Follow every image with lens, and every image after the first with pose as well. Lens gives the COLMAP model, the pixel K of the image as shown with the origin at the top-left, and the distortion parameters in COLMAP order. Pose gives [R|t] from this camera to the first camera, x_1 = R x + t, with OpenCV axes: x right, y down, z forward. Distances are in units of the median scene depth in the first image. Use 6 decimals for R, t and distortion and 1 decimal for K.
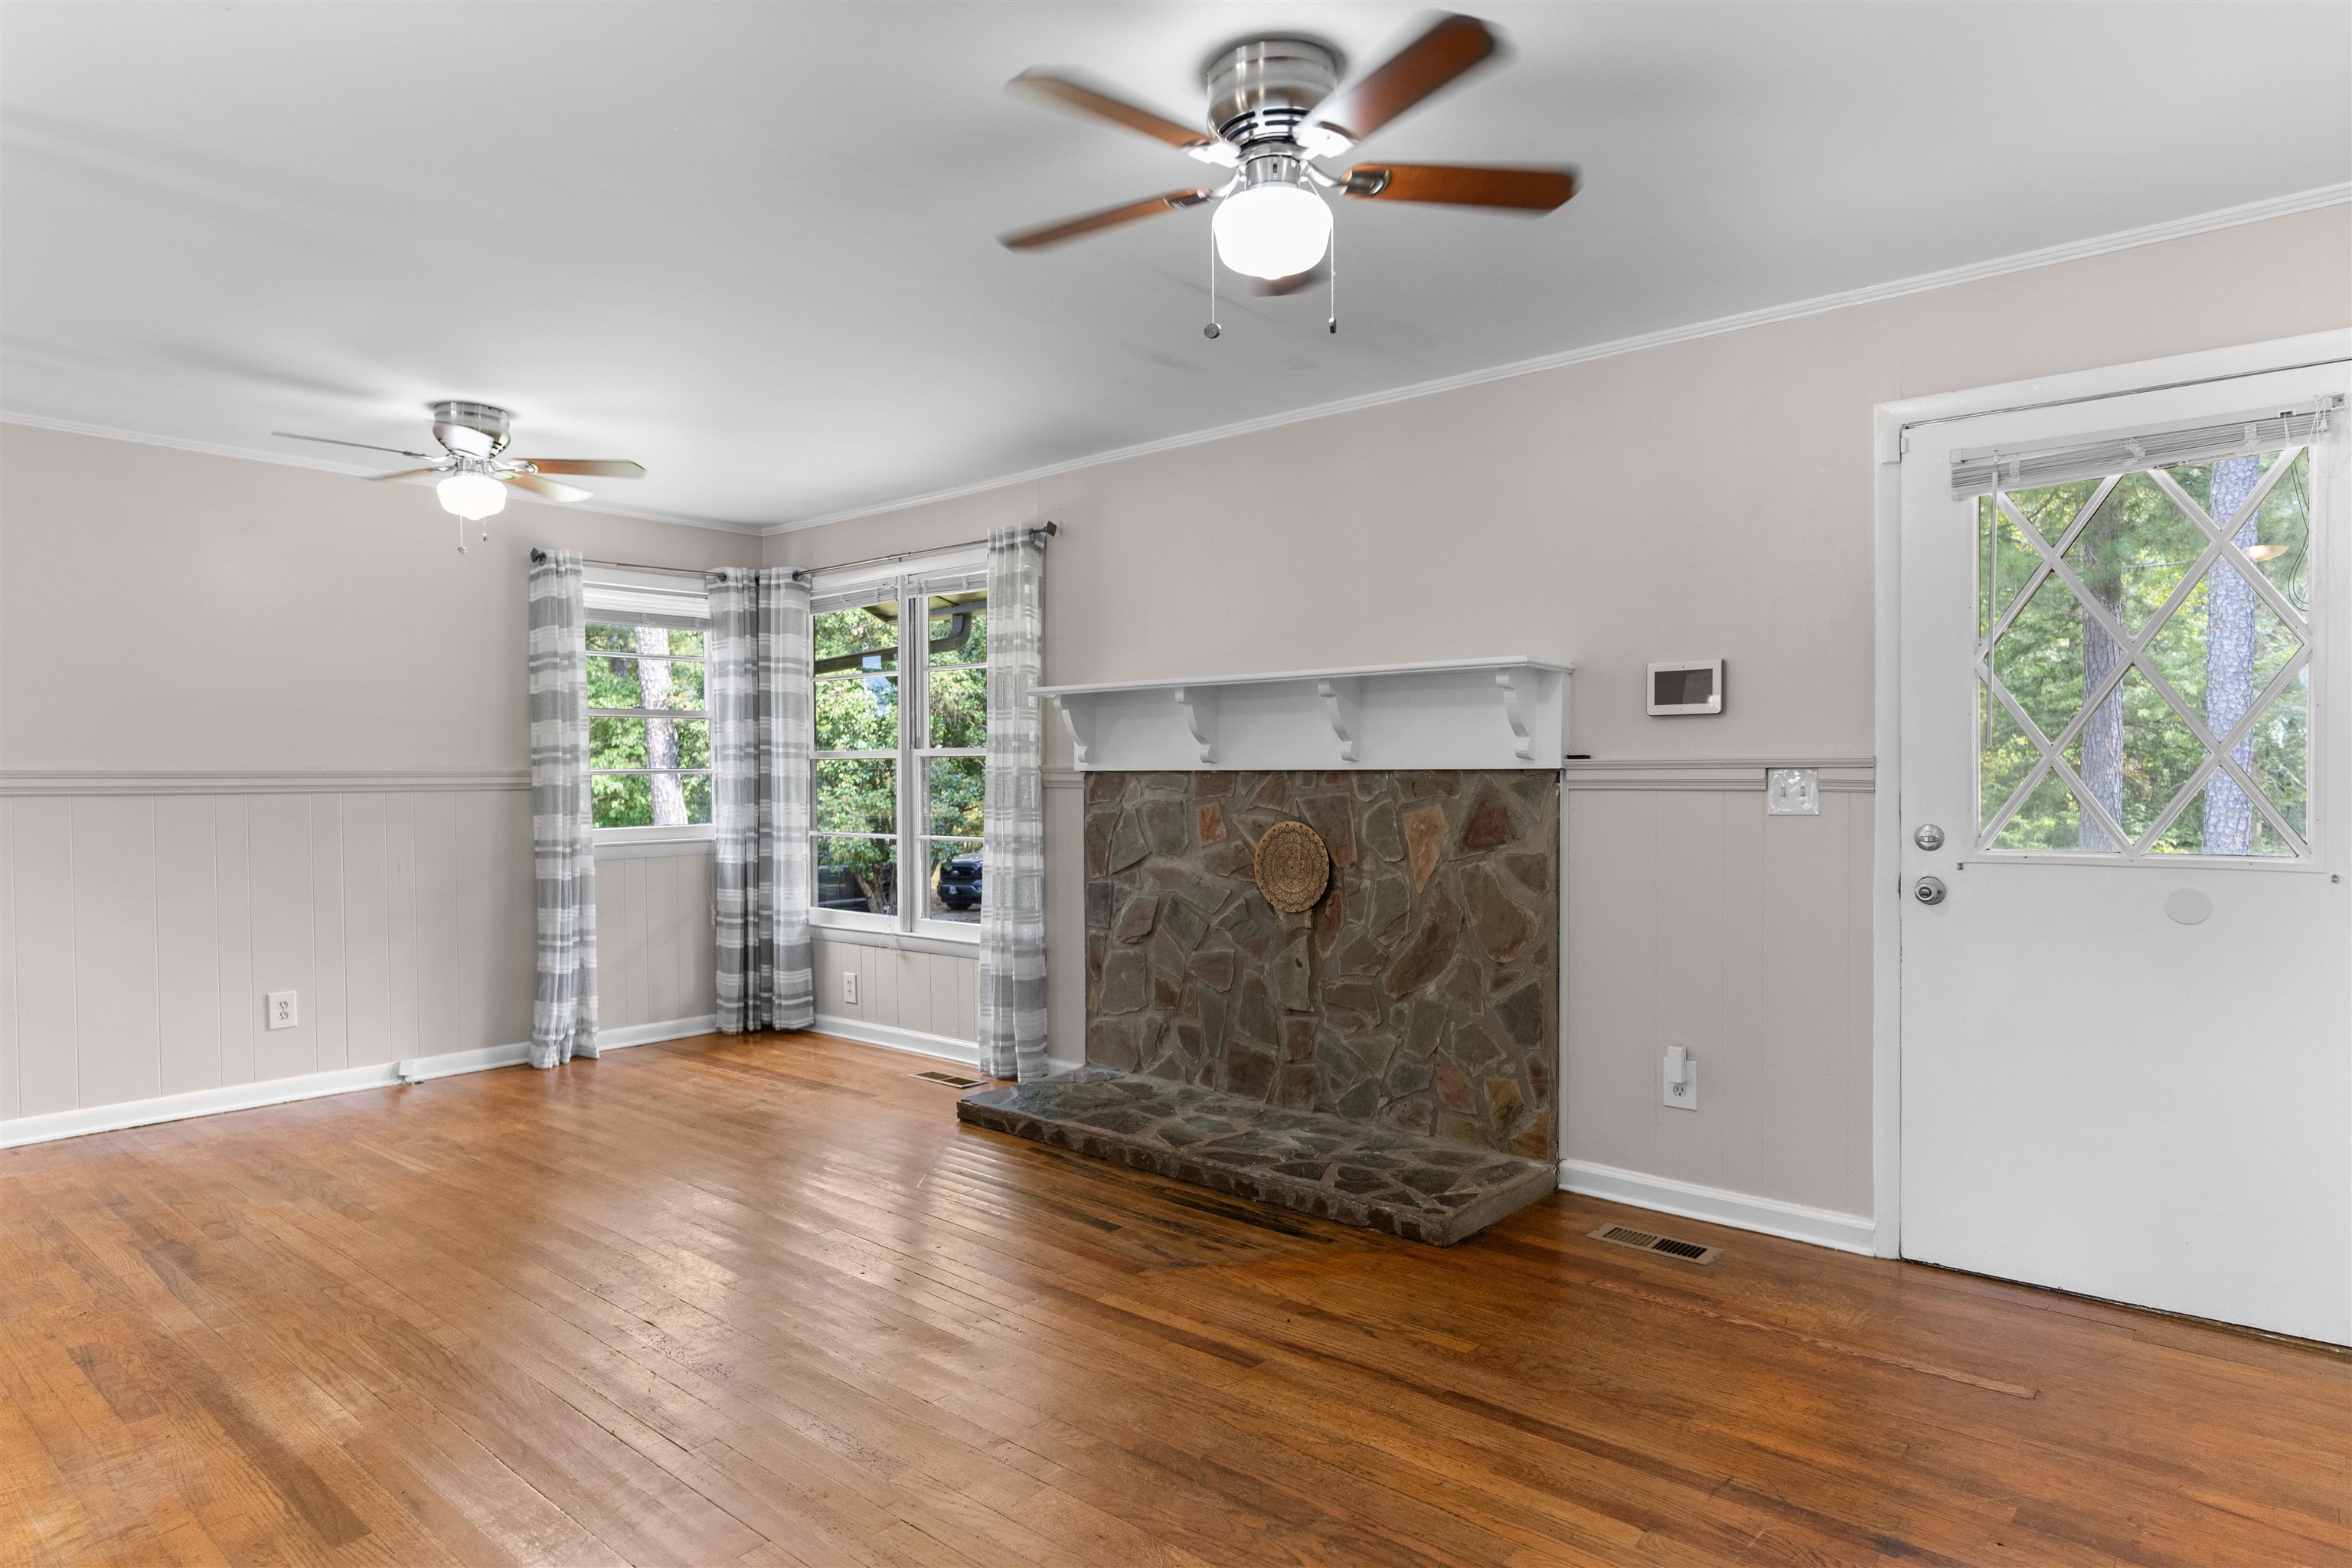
lens RADIAL K [[1360.9, 0, 1176.5], [0, 1360.9, 783.3], [0, 0, 1]] dist [0.000441, 0.002953]
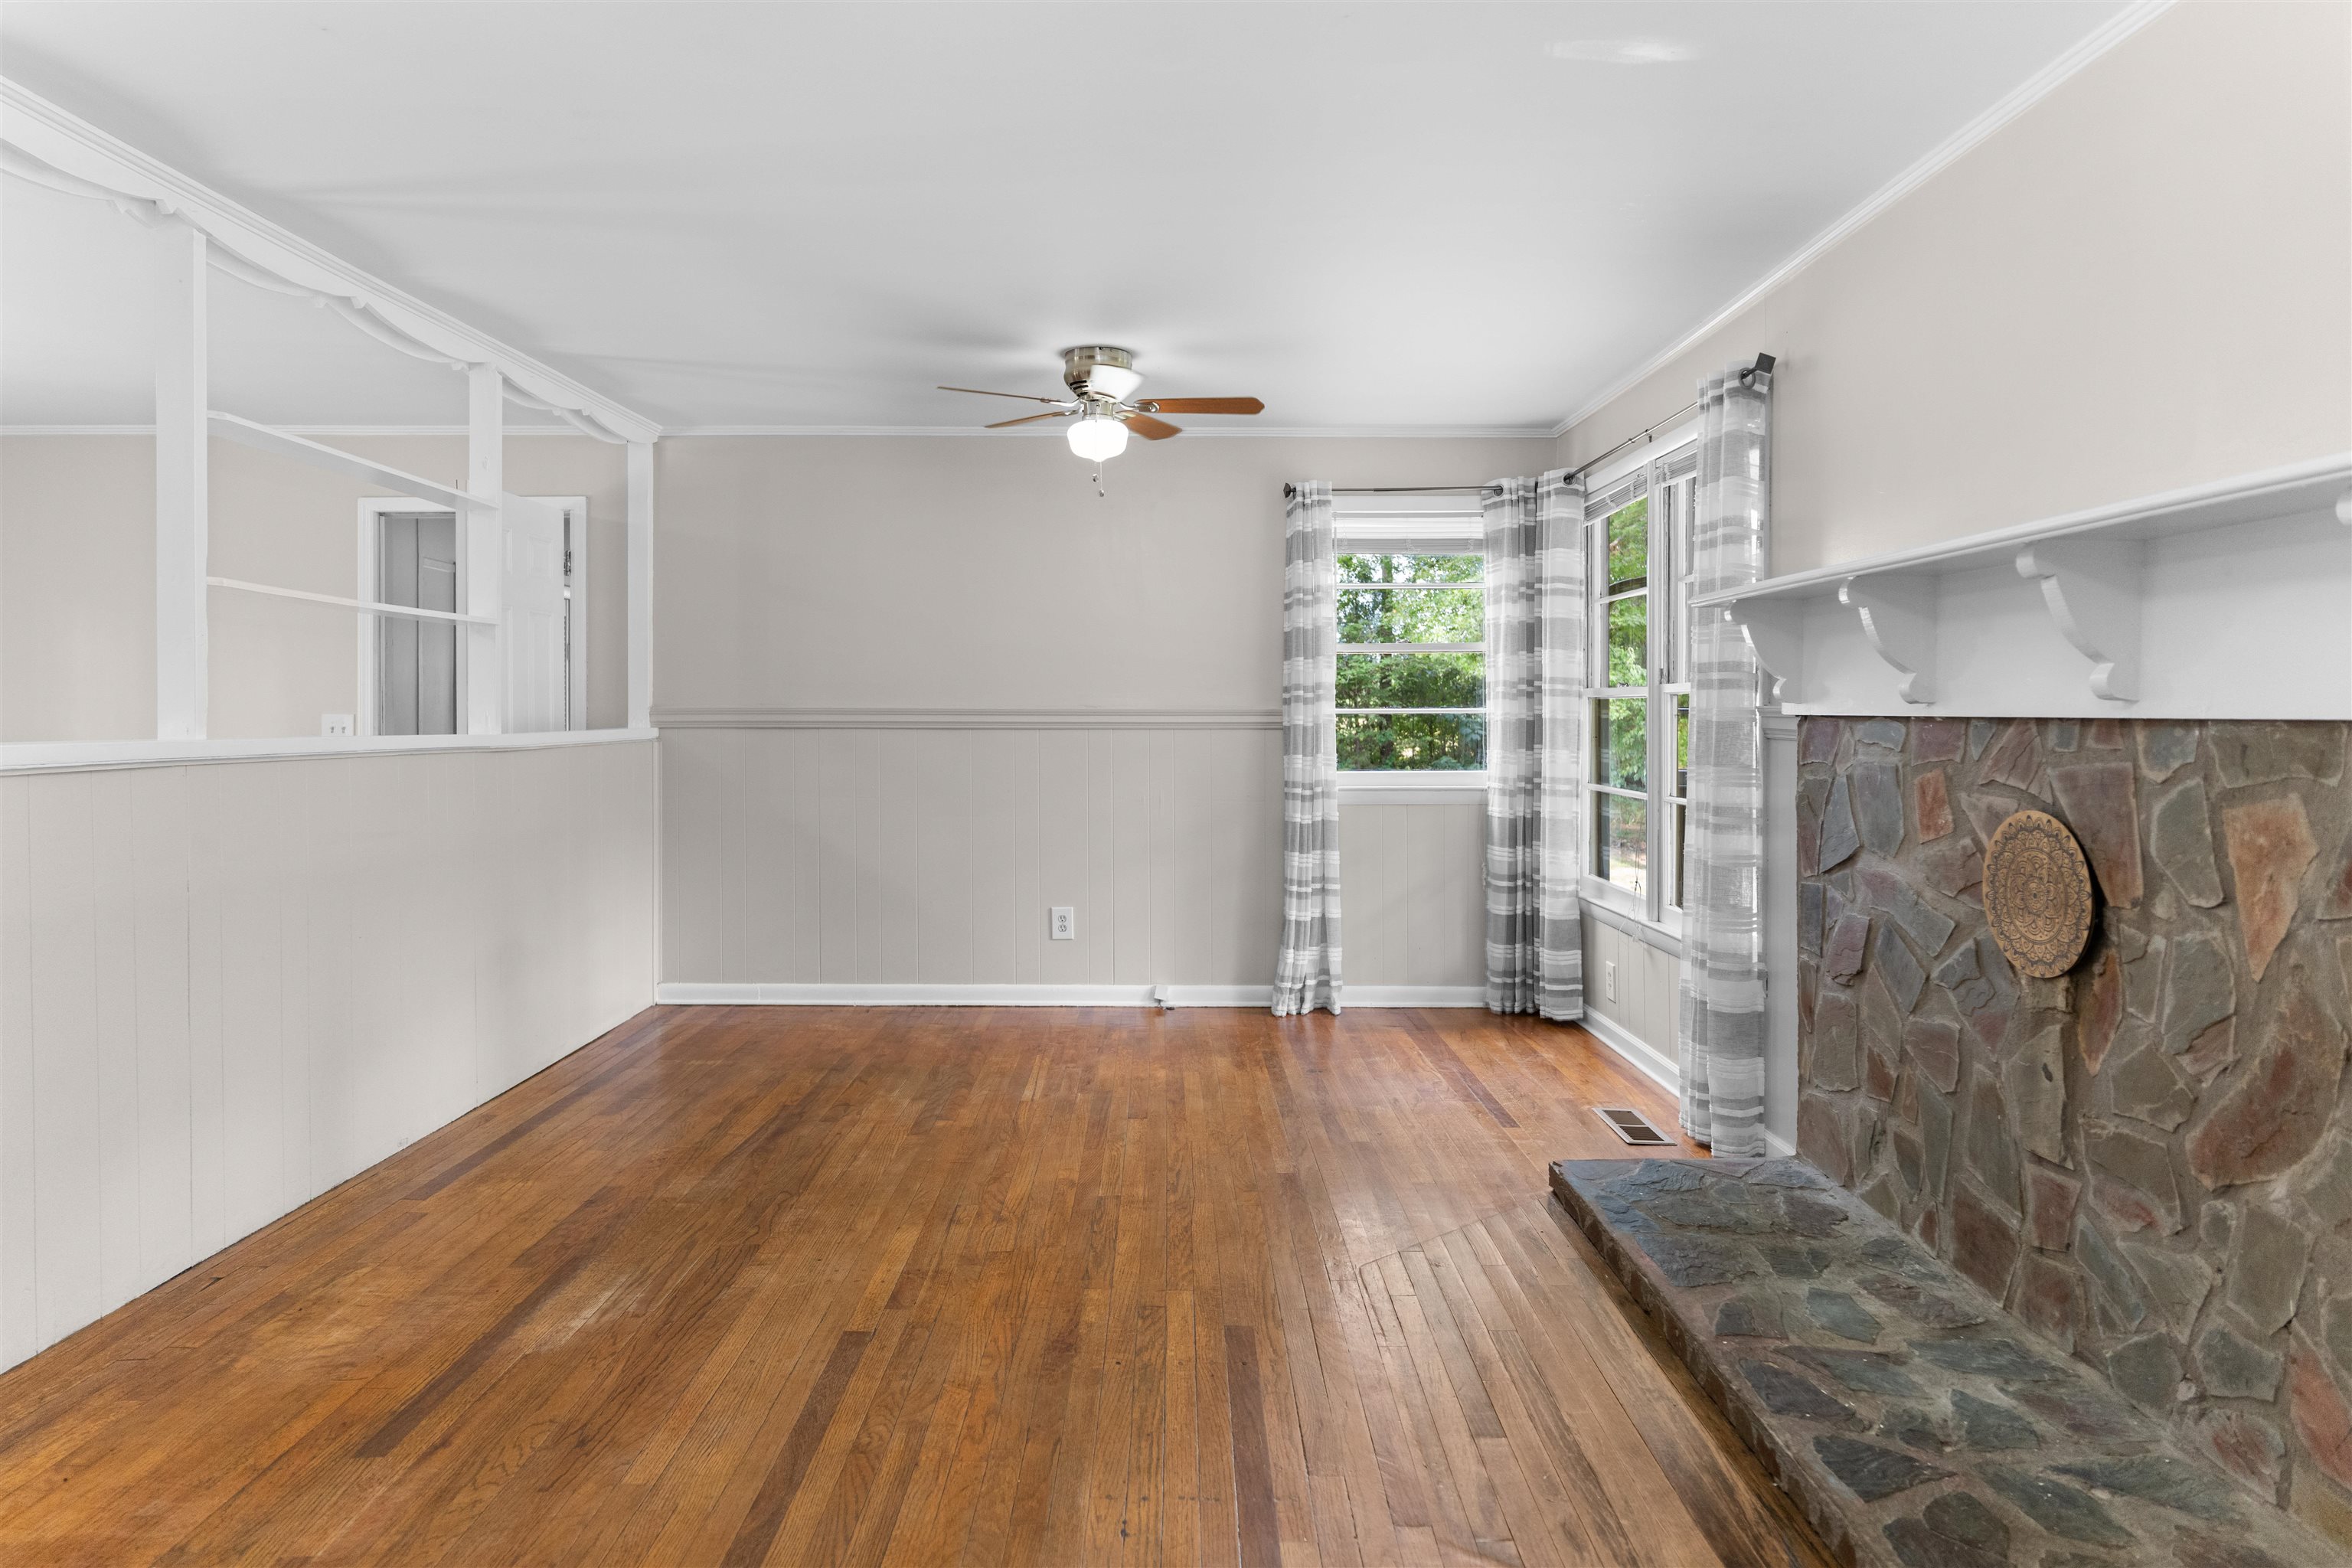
lens RADIAL K [[1360.9, 0, 1156.4], [0, 1360.9, 704.6], [0, 0, 1]] dist [0.000441, 0.002953]
pose [[0.647145, 0.002306, -0.762364, 0.247944], [-0.010654, 0.999925, -0.006018, -0.007111], [0.762293, 0.012017, 0.647121, 0.338722]]
